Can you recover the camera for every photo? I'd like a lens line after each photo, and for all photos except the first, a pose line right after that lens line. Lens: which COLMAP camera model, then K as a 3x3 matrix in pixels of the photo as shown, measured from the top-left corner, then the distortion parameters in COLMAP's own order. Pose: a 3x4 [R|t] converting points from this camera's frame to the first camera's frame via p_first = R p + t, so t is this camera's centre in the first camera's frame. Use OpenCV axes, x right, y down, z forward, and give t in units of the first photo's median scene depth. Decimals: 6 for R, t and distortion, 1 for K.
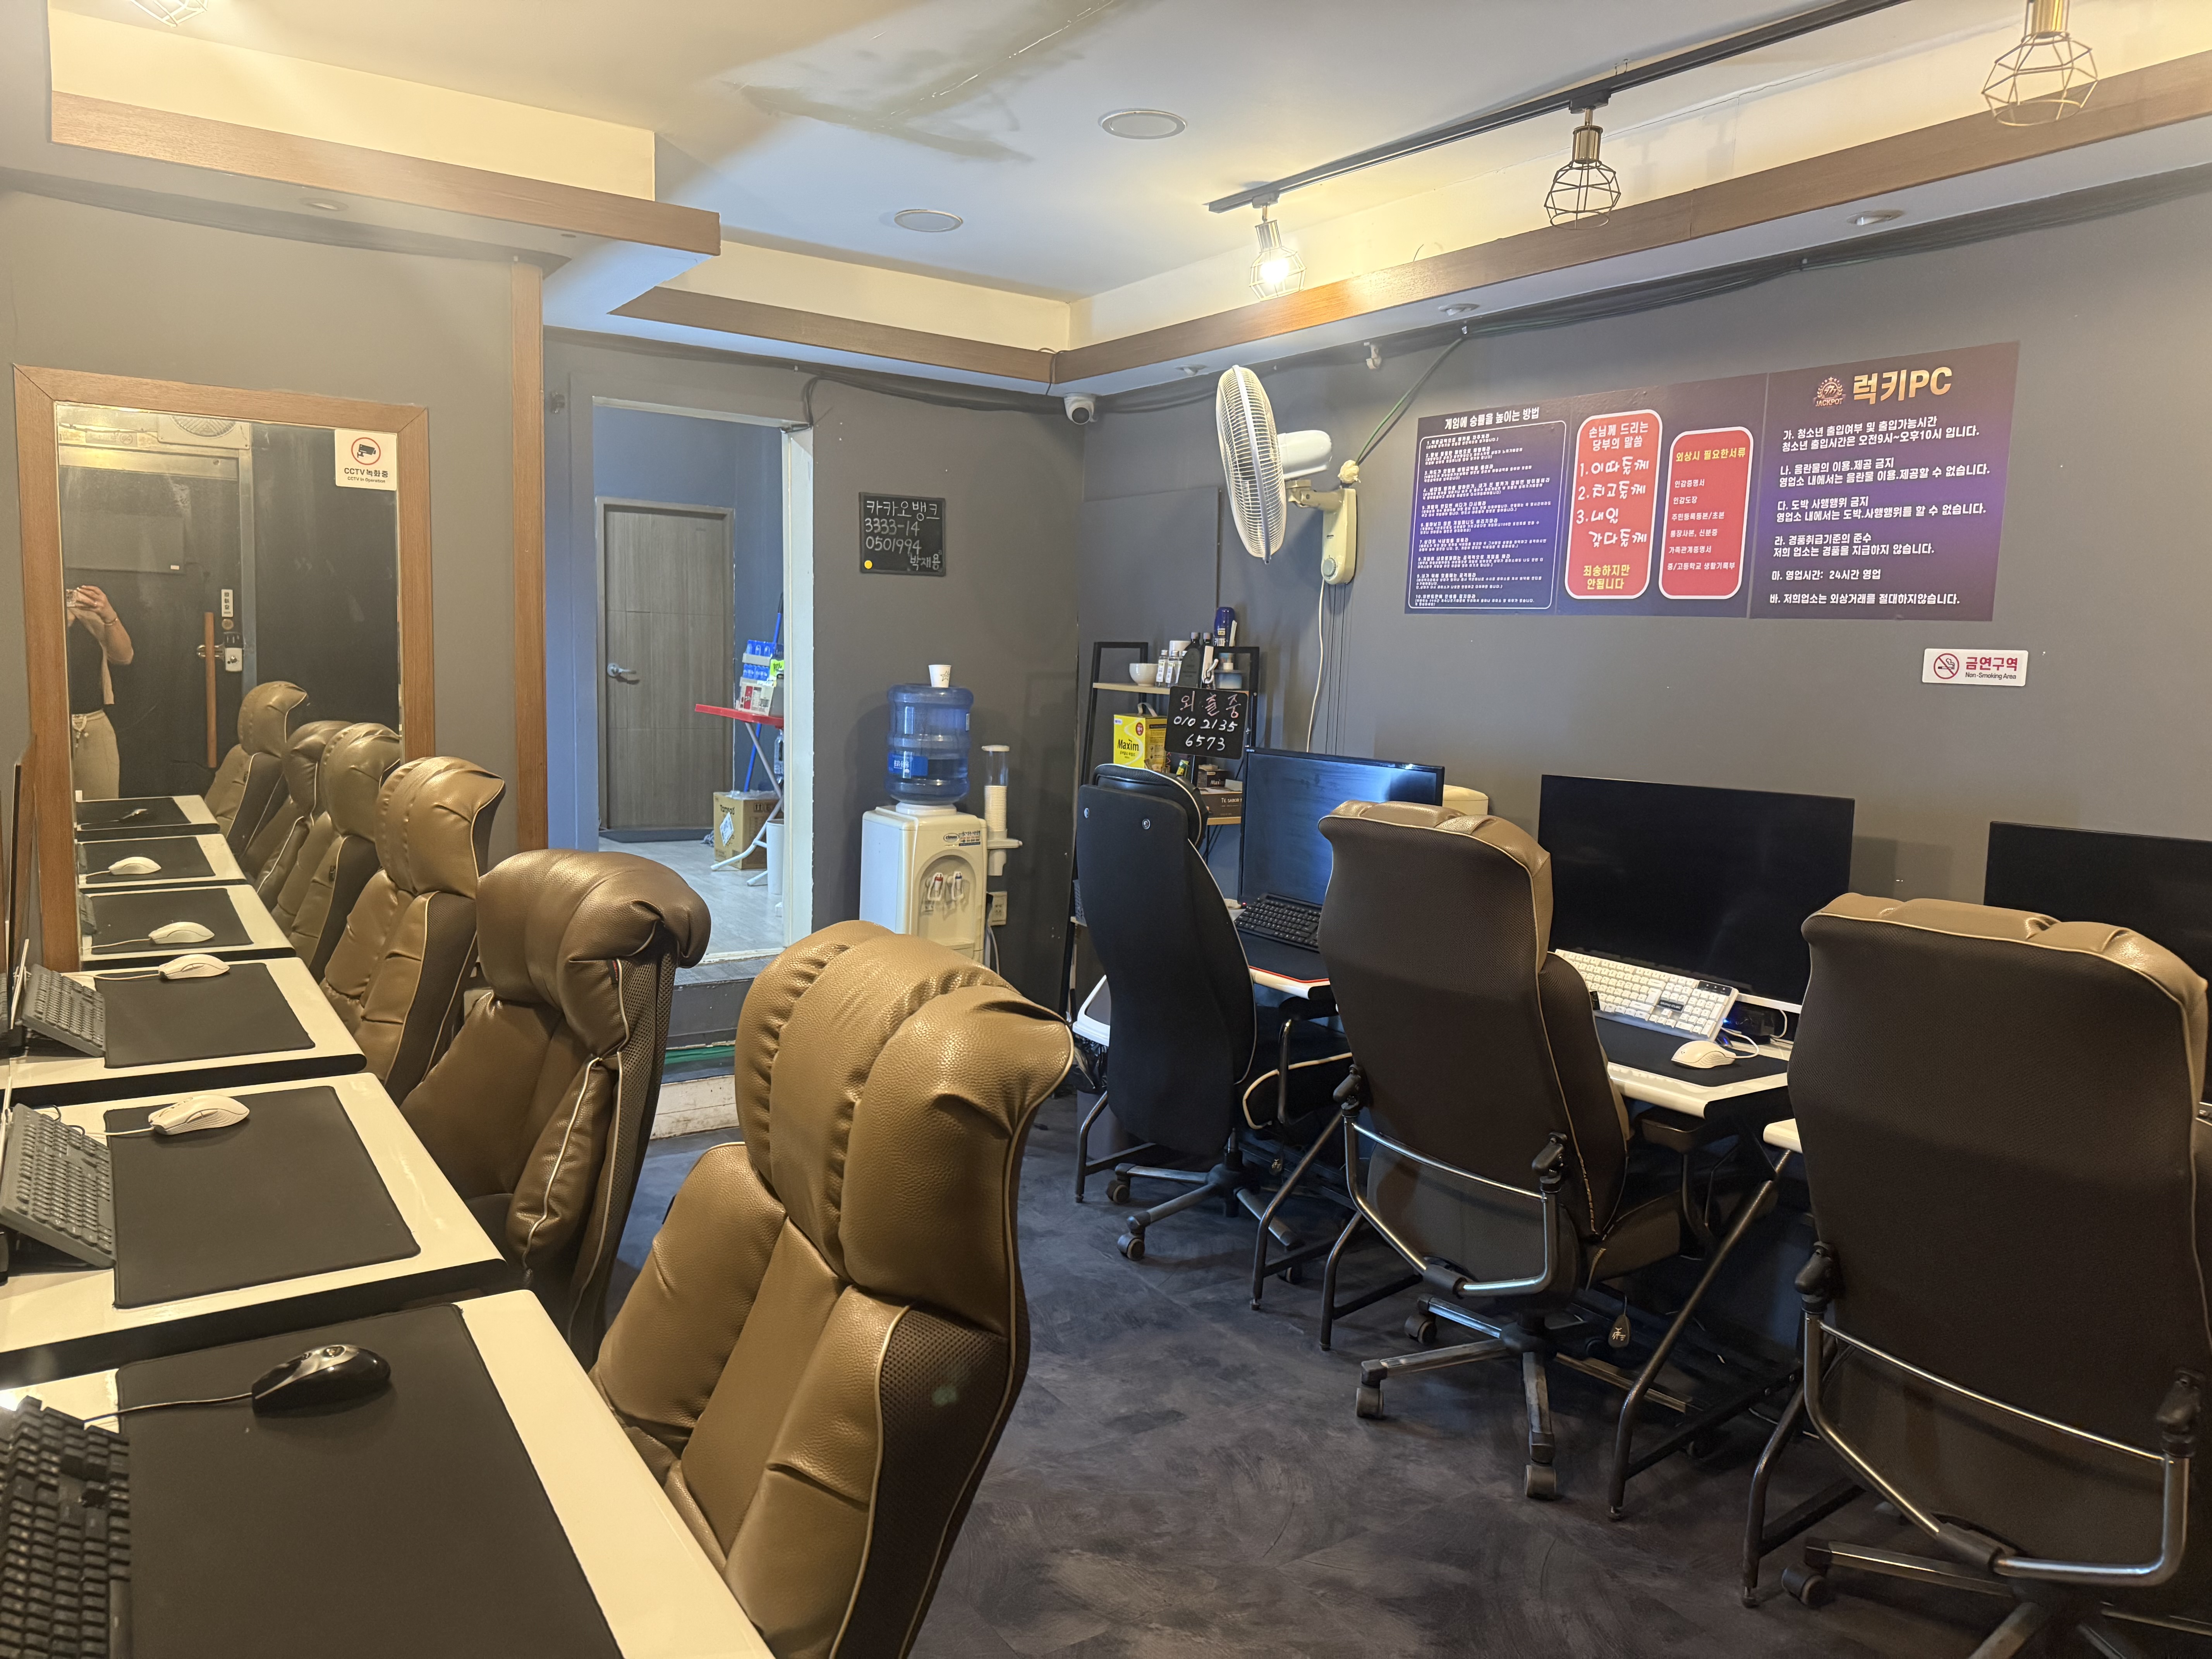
lens RADIAL K [[1536.7, 0, 1106.0], [0, 1536.7, 829.5], [0, 0, 1]] dist [0.156927, -0.258860]
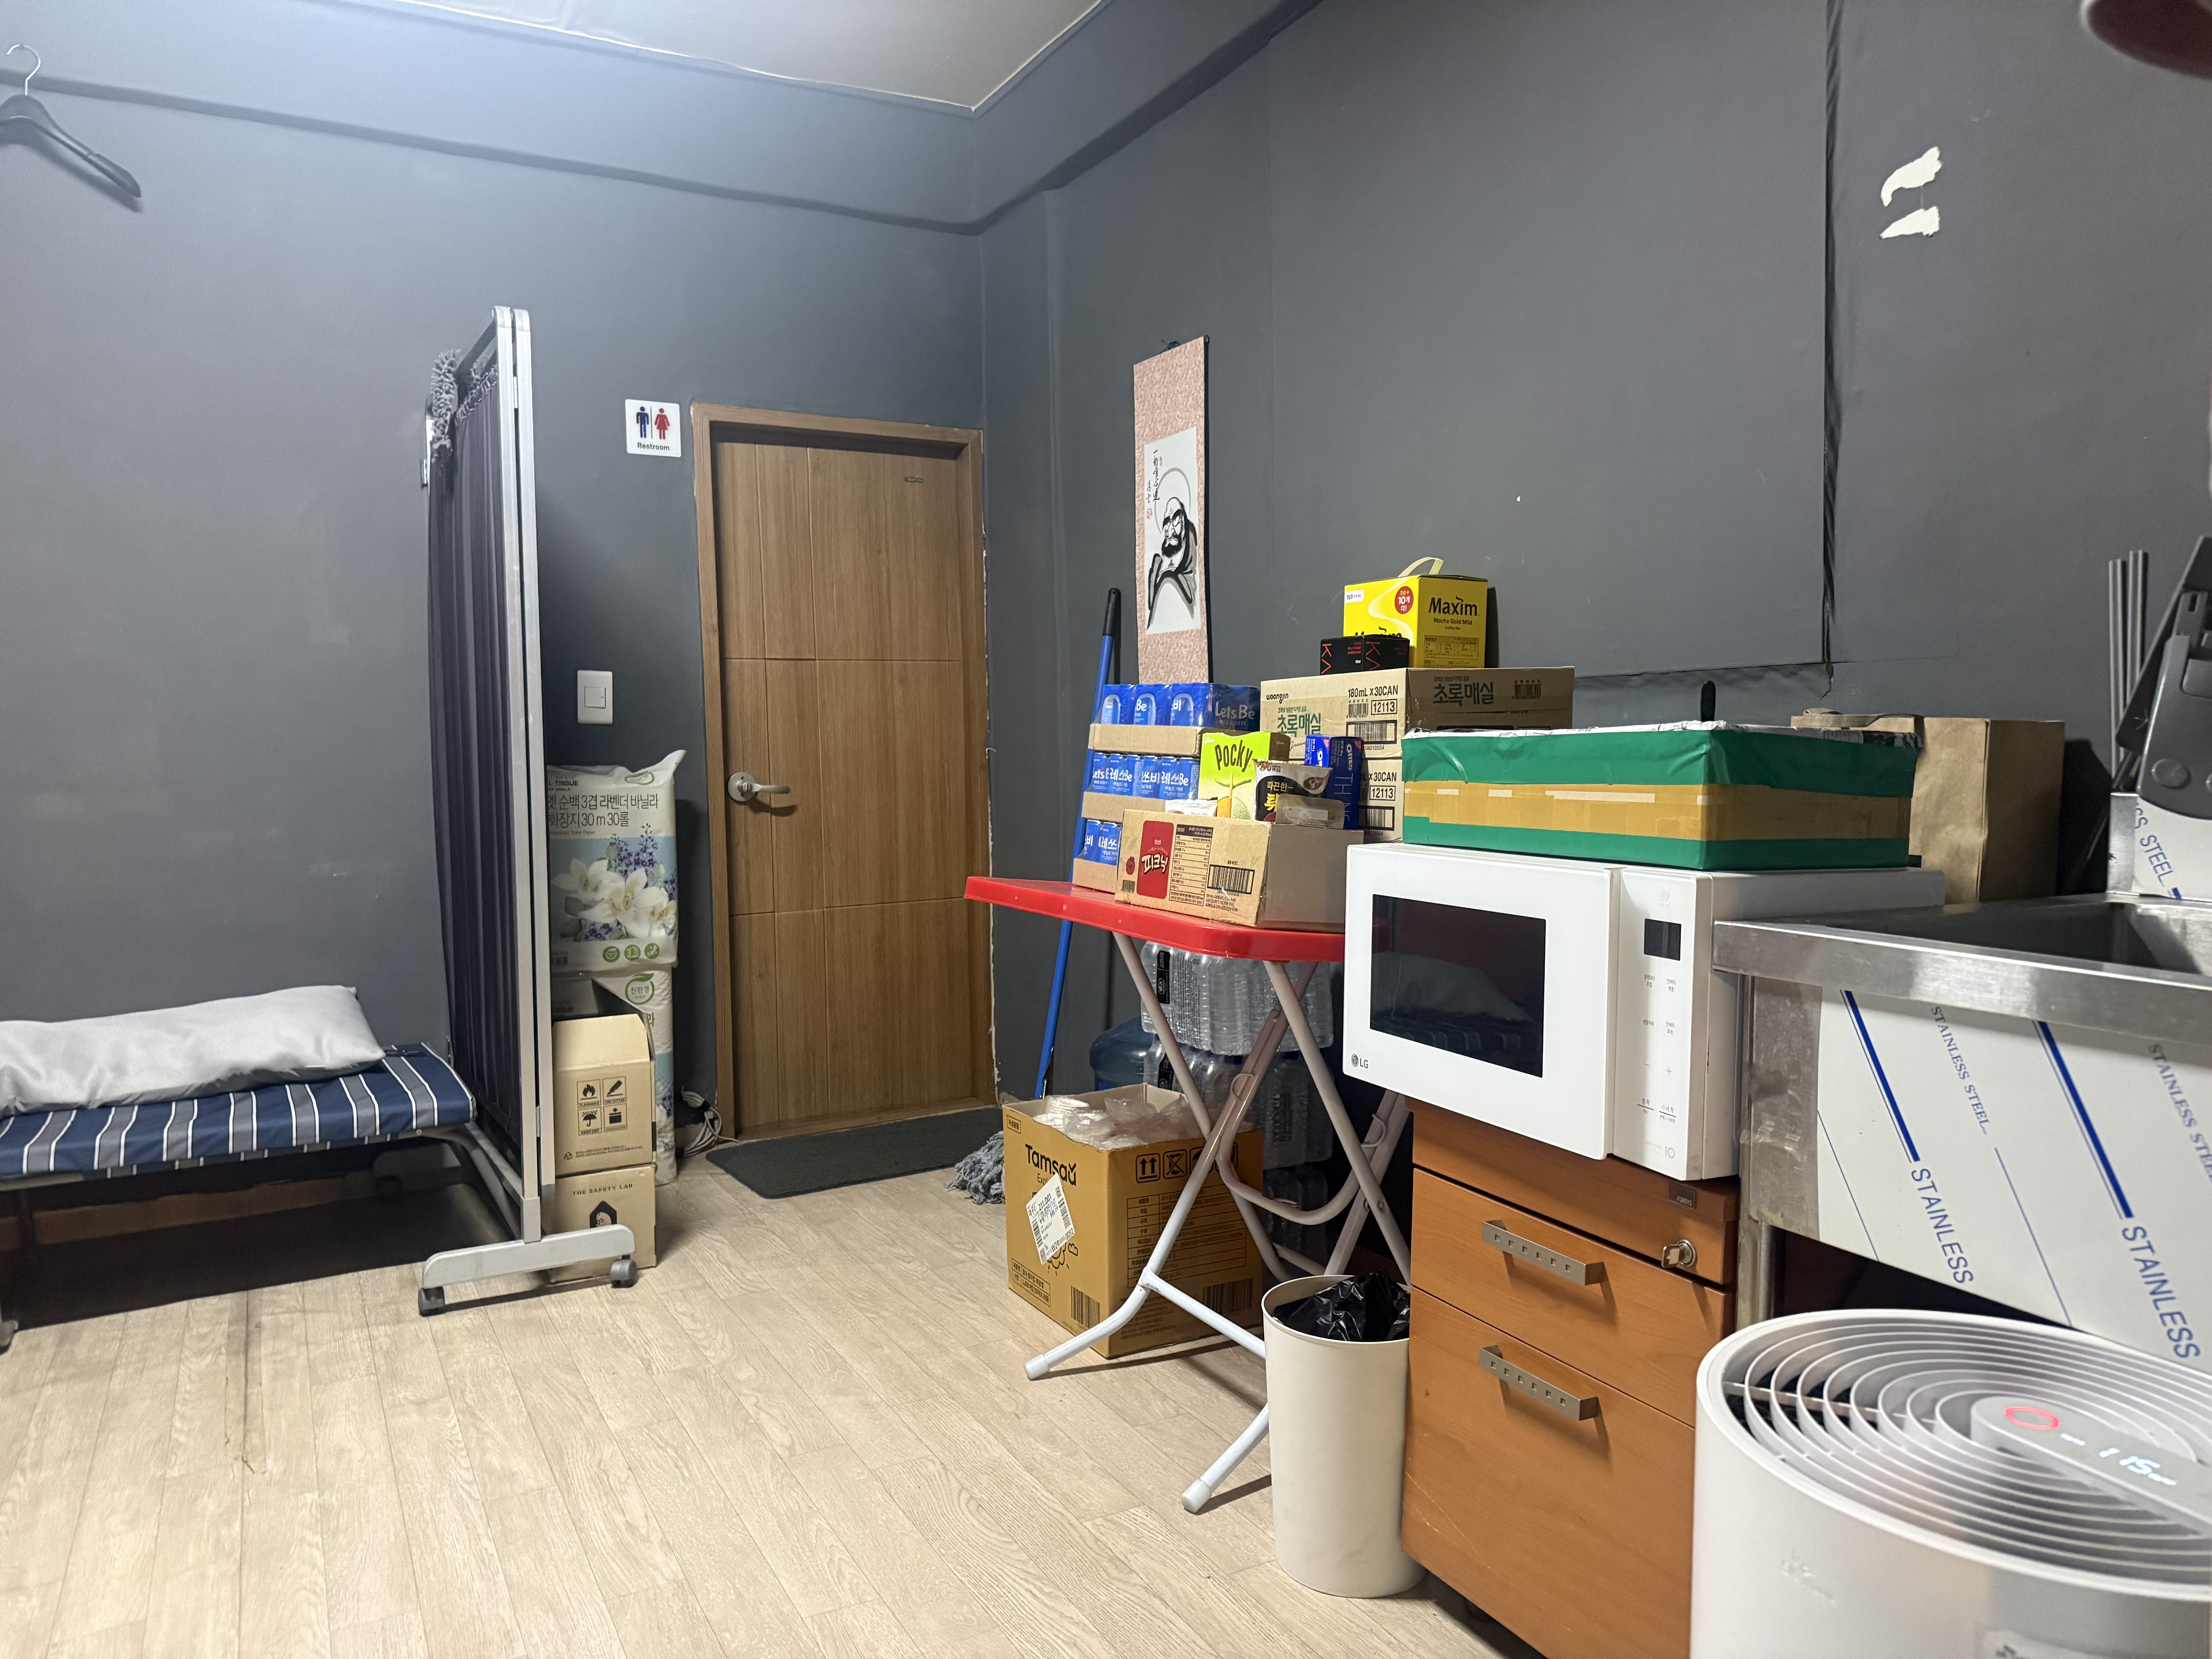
lens RADIAL K [[1549.6, 0, 1106.0], [0, 1549.6, 829.5], [0, 0, 1]] dist [0.159573, -0.253262]
pose [[0.994890, -0.047347, -0.089172, -0.350368], [0.042147, 0.997349, -0.059321, -0.120719], [0.091744, 0.055260, 0.994248, 1.148224]]
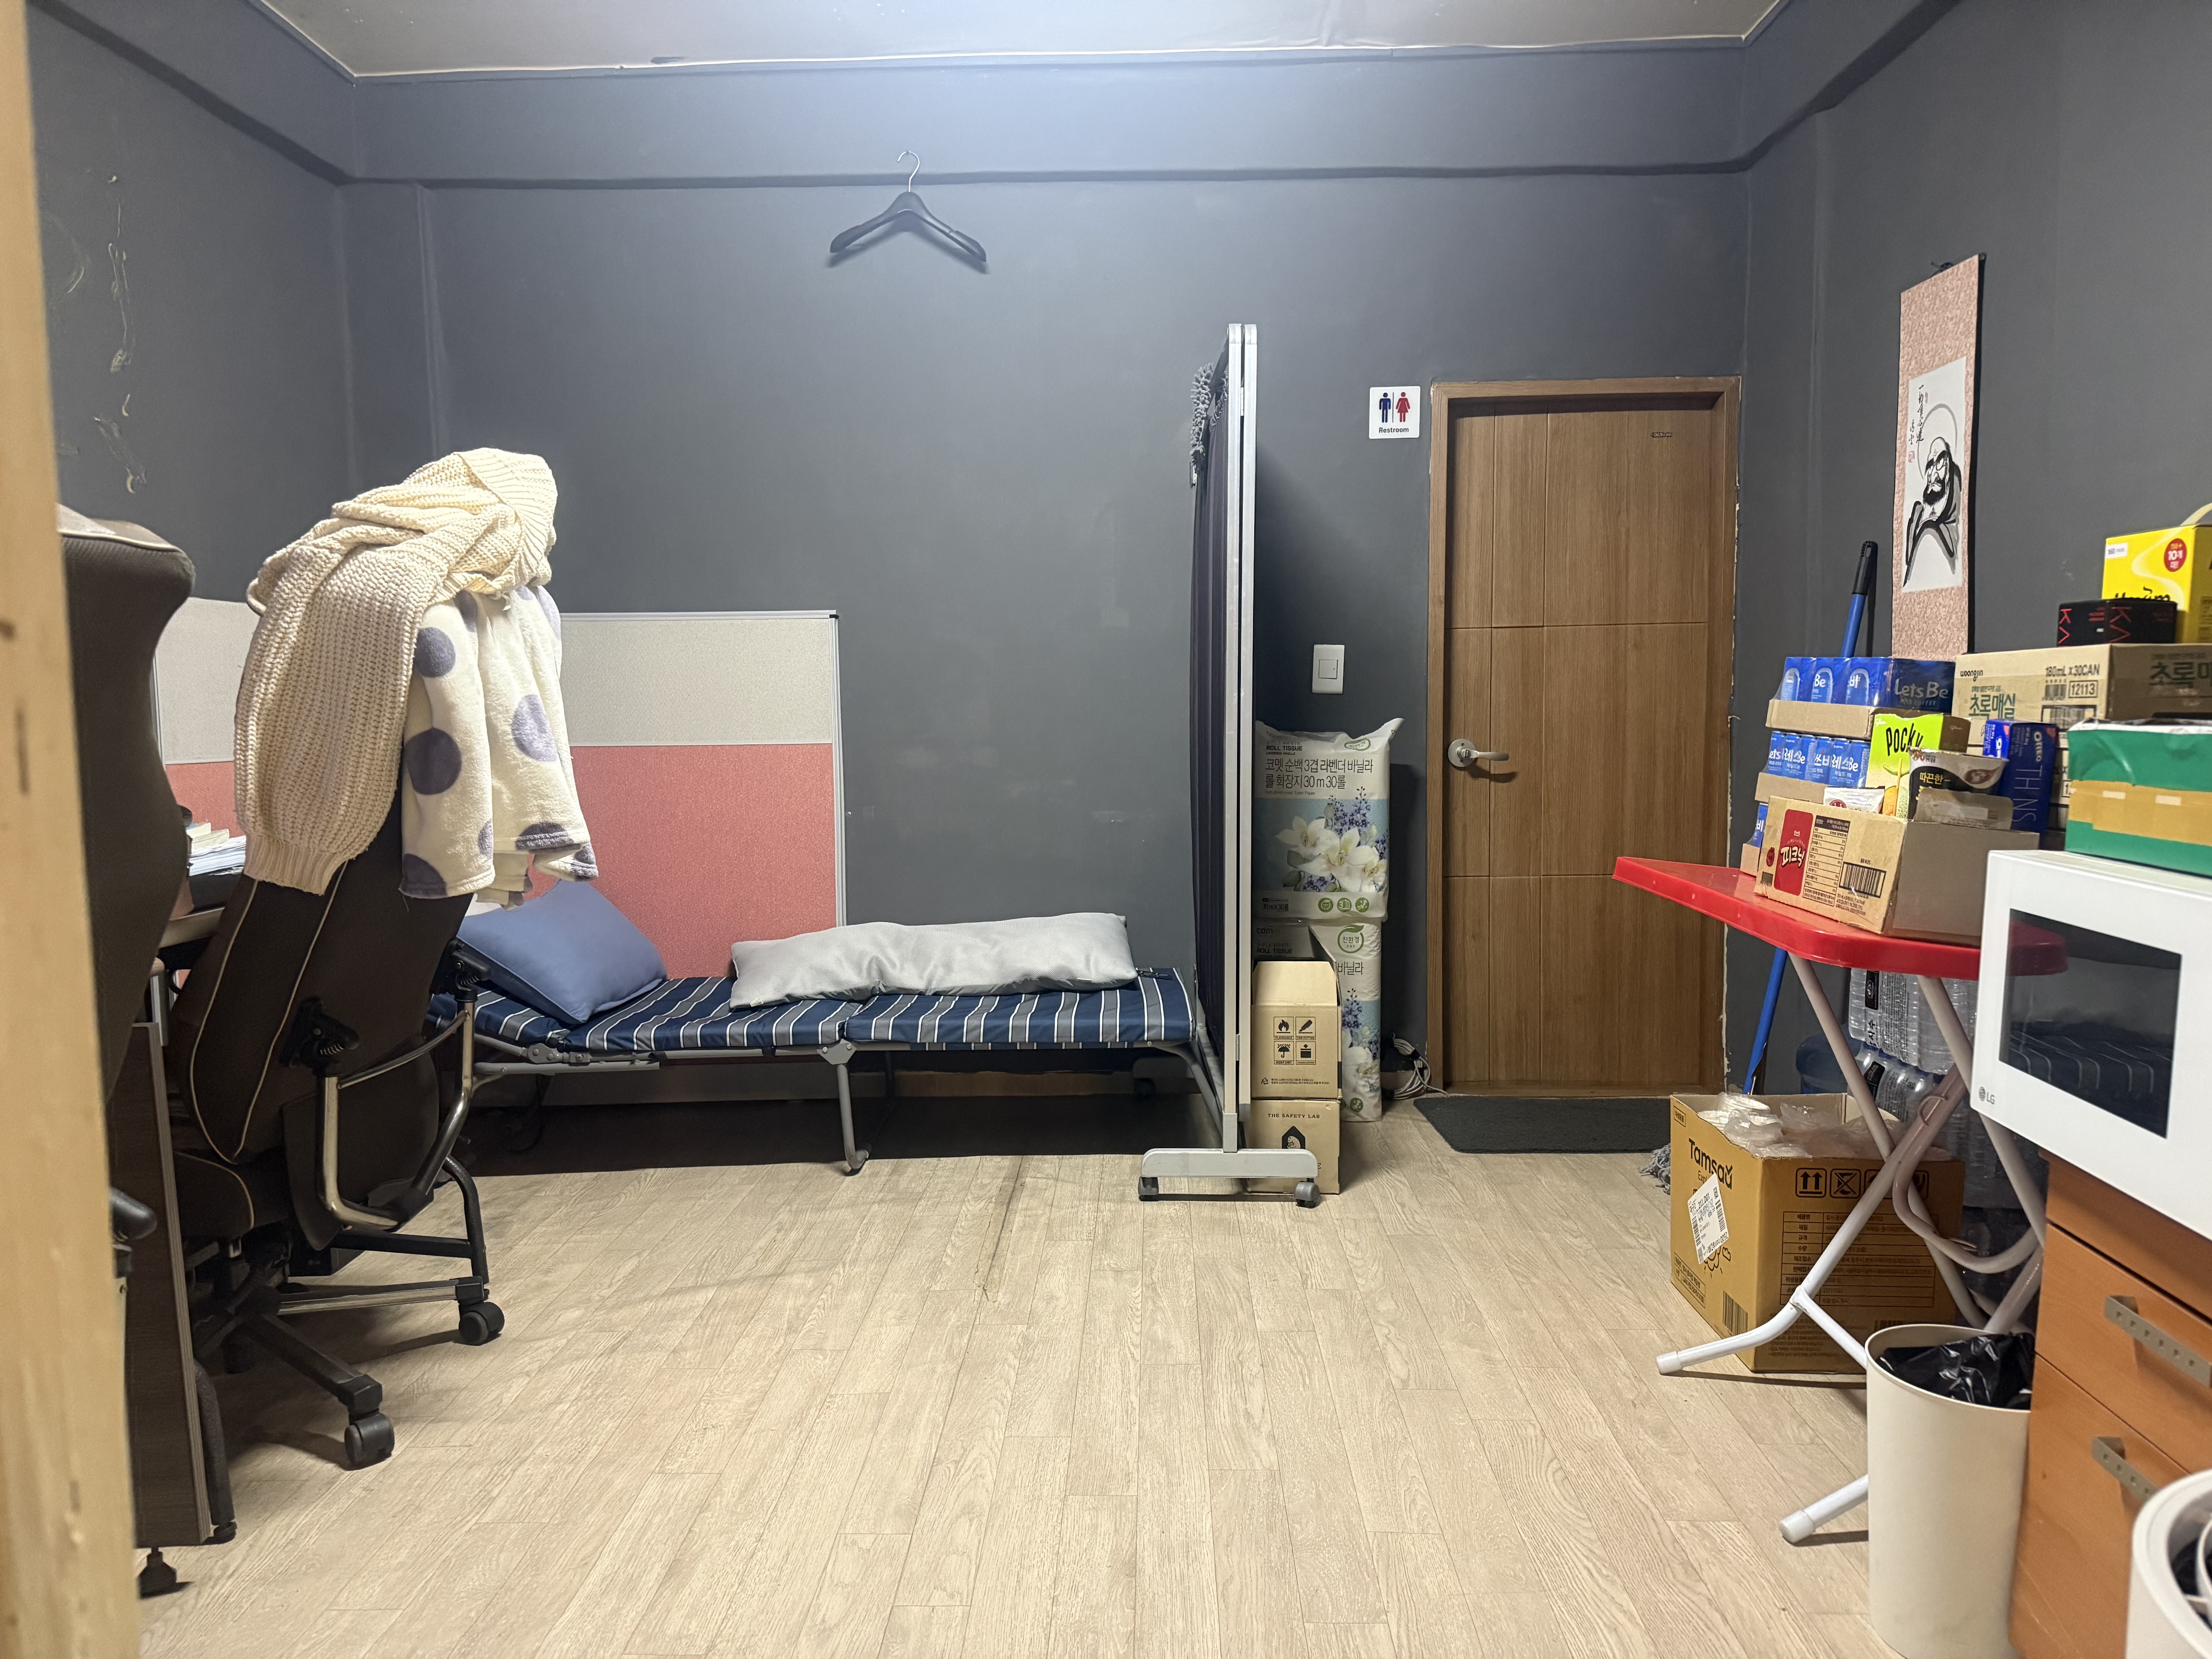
lens RADIAL K [[1536.7, 0, 1106.0], [0, 1536.7, 829.5], [0, 0, 1]] dist [0.156927, -0.258860]
pose [[0.820198, 0.003056, -0.572072, -0.280796], [-0.027226, 0.999061, -0.033698, -0.125487], [0.571432, 0.043214, 0.819511, 1.148202]]
